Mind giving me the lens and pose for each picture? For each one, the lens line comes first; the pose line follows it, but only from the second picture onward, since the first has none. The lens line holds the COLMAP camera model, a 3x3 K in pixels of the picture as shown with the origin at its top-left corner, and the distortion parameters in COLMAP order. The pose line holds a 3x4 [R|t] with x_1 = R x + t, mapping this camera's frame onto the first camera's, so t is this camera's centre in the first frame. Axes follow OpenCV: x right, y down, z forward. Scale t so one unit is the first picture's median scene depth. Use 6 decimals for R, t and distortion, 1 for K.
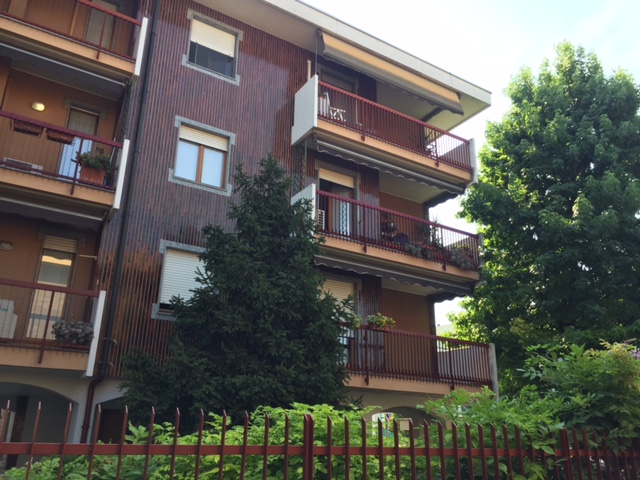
lens RADIAL K [[550.0, 0, 320.0], [0, 550.0, 240.0], [0, 0, 1]] dist [0.078774, -0.096414]
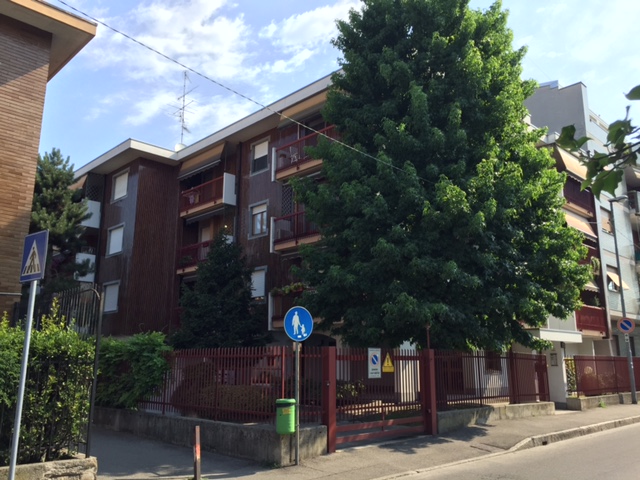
lens RADIAL K [[550.0, 0, 320.0], [0, 550.0, 240.0], [0, 0, 1]] dist [0.078774, -0.096414]
pose [[0.201823, -0.219826, -0.954434, 1.661441], [0.347767, 0.927072, -0.139986, 0.262176], [0.915601, -0.303668, 0.263553, 0.650398]]
